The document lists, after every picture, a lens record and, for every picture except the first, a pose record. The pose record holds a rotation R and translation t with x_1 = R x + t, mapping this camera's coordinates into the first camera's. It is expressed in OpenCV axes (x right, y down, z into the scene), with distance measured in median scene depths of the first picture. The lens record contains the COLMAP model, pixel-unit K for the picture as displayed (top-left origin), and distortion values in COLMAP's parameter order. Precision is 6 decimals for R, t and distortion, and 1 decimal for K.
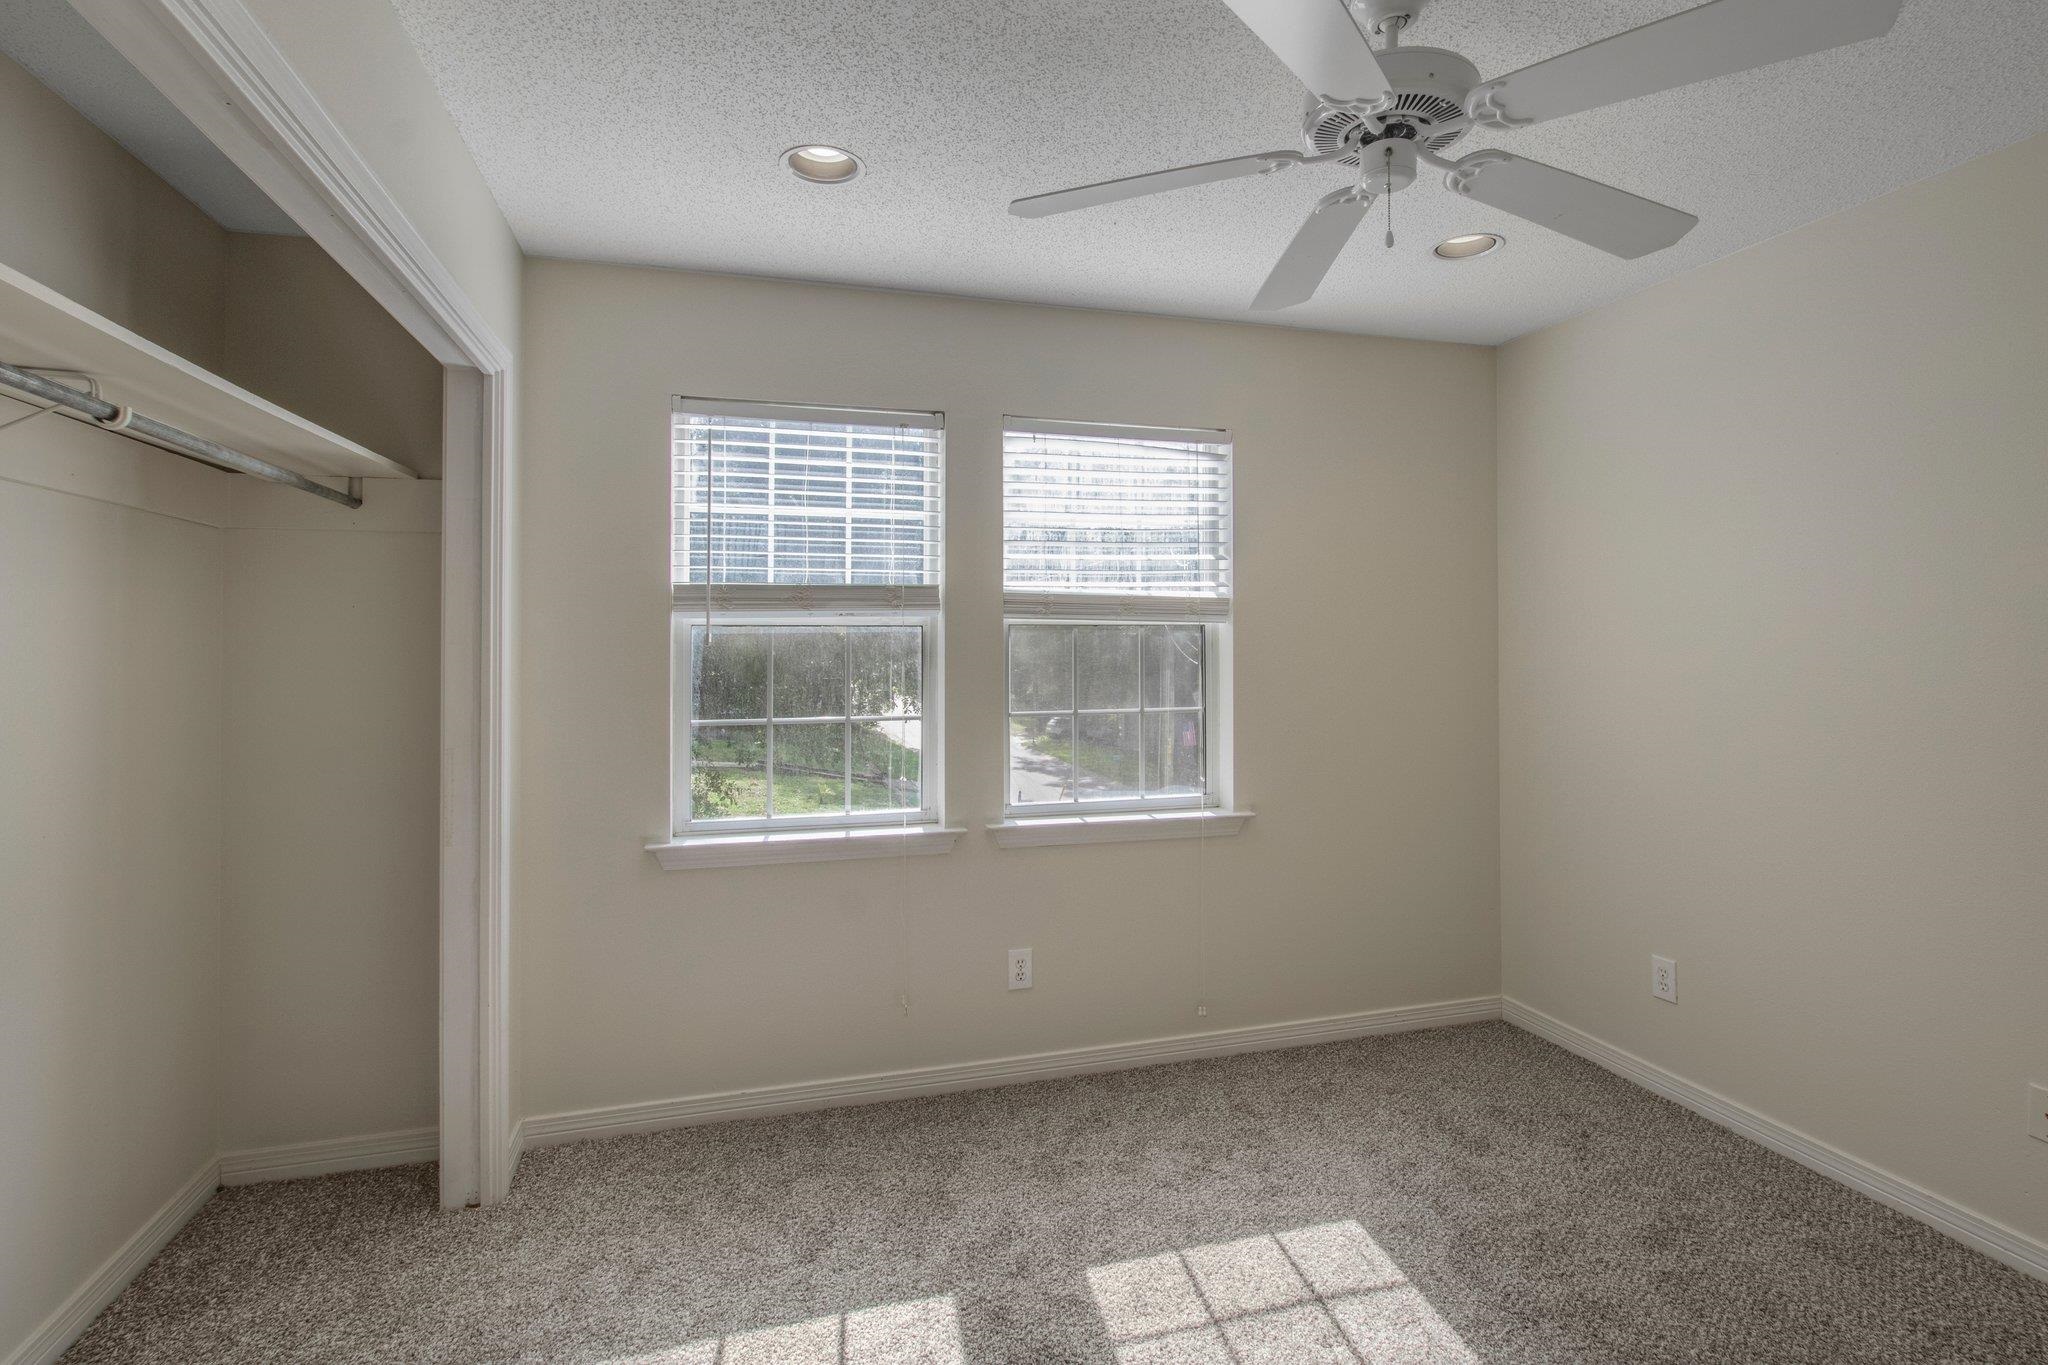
lens RADIAL K [[1016.4, 0, 1033.0], [0, 1016.4, 663.3], [0, 0, 1]] dist [-0.005802, 0.001549]
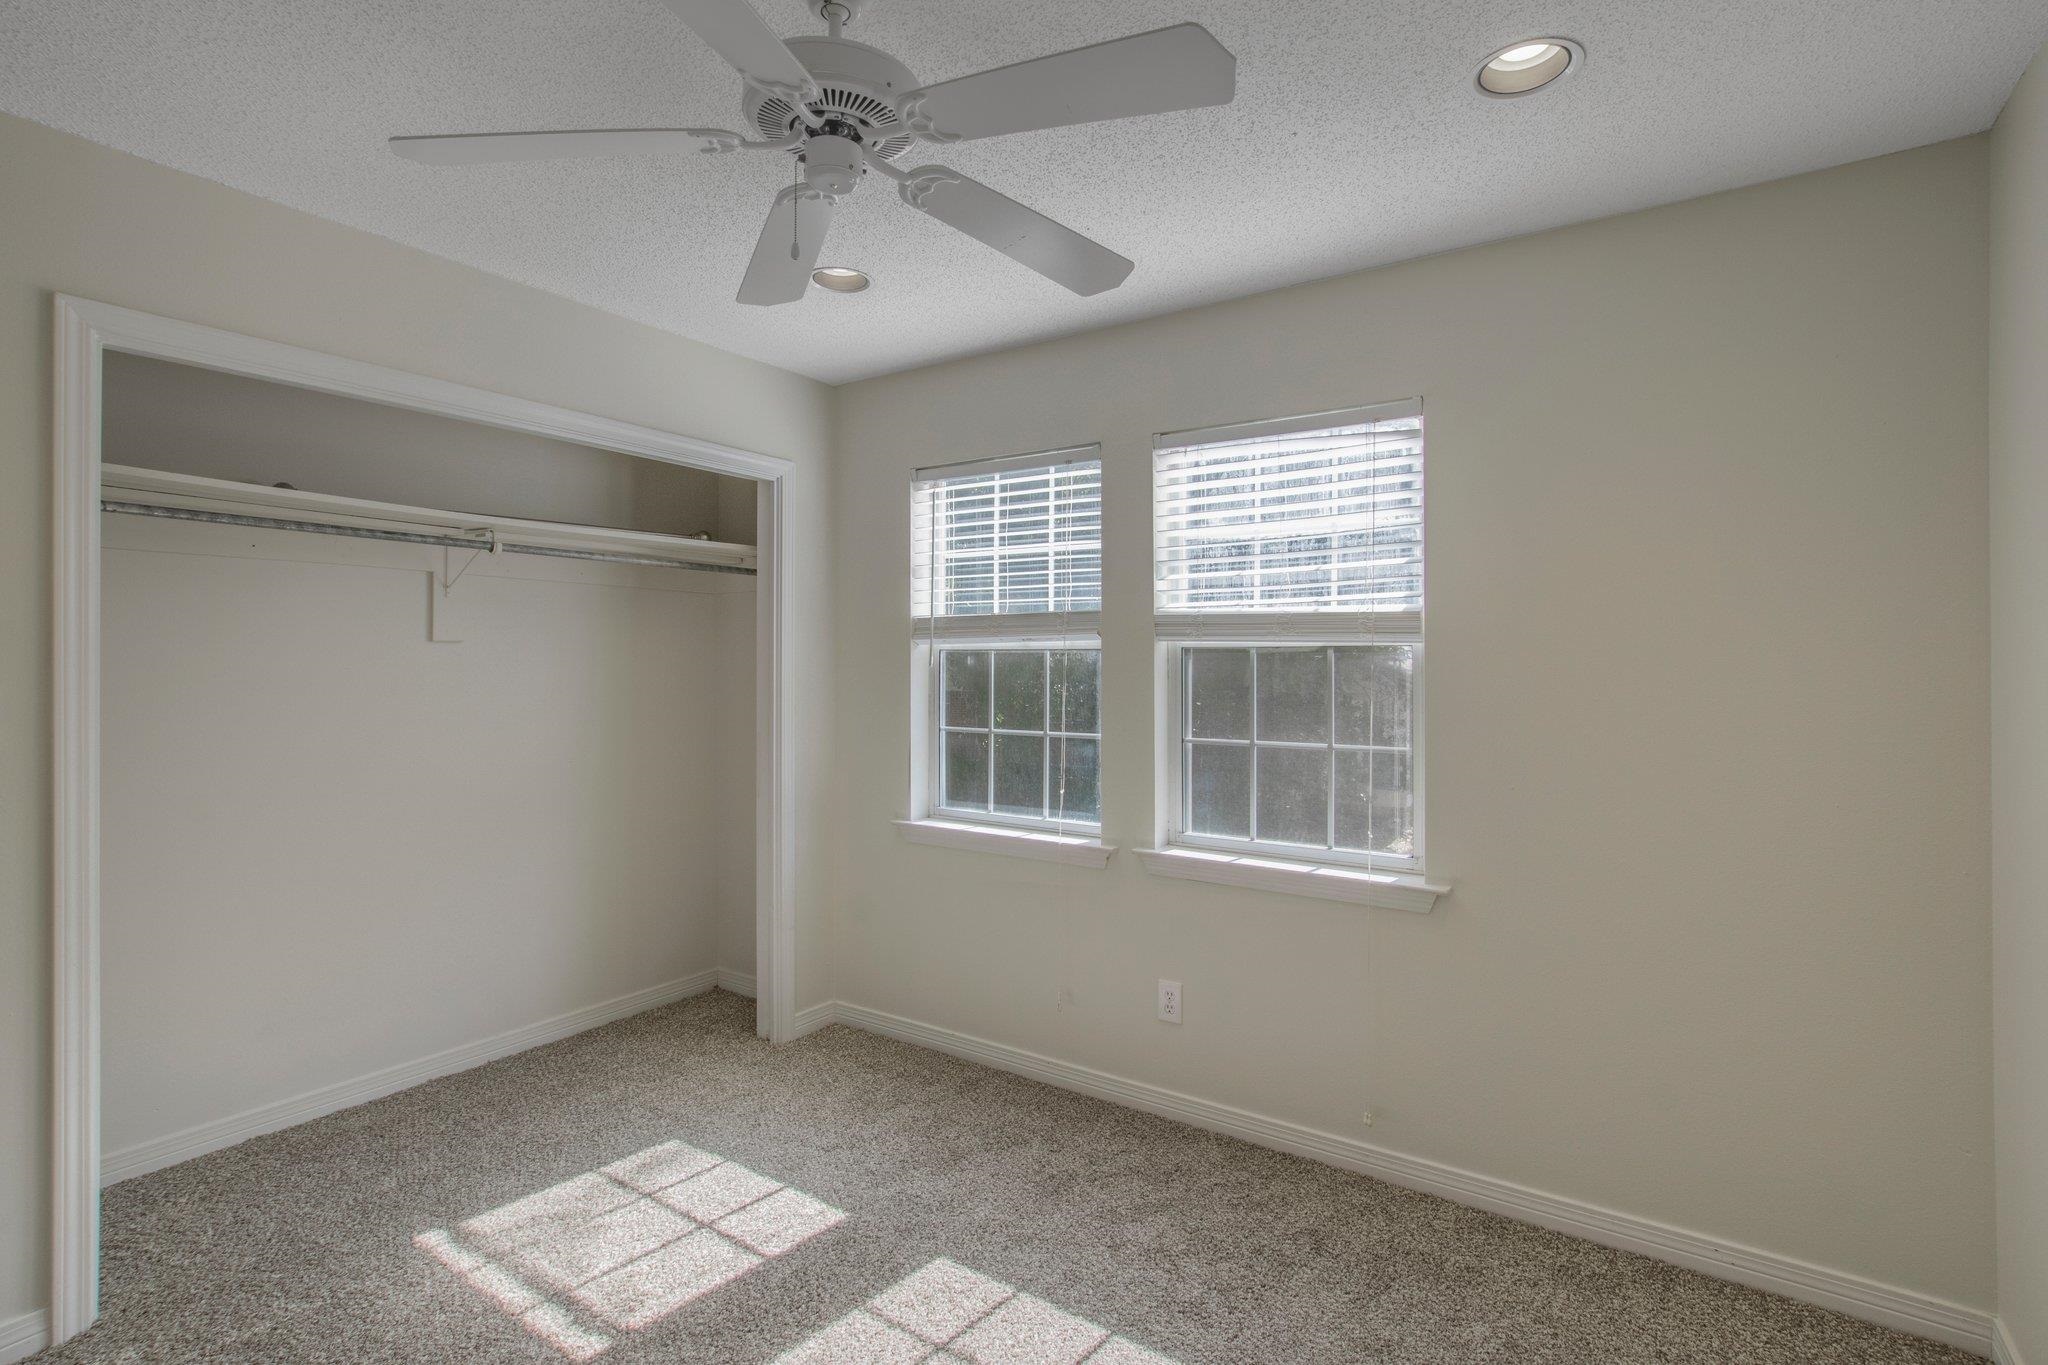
lens RADIAL K [[1016.4, 0, 1032.4], [0, 1016.4, 684.2], [0, 0, 1]] dist [-0.005802, 0.001549]
pose [[0.617891, 0.024201, -0.785891, 0.676837], [-0.018664, 0.999696, 0.016112, -0.016237], [0.786042, 0.004712, 0.618155, 0.300579]]
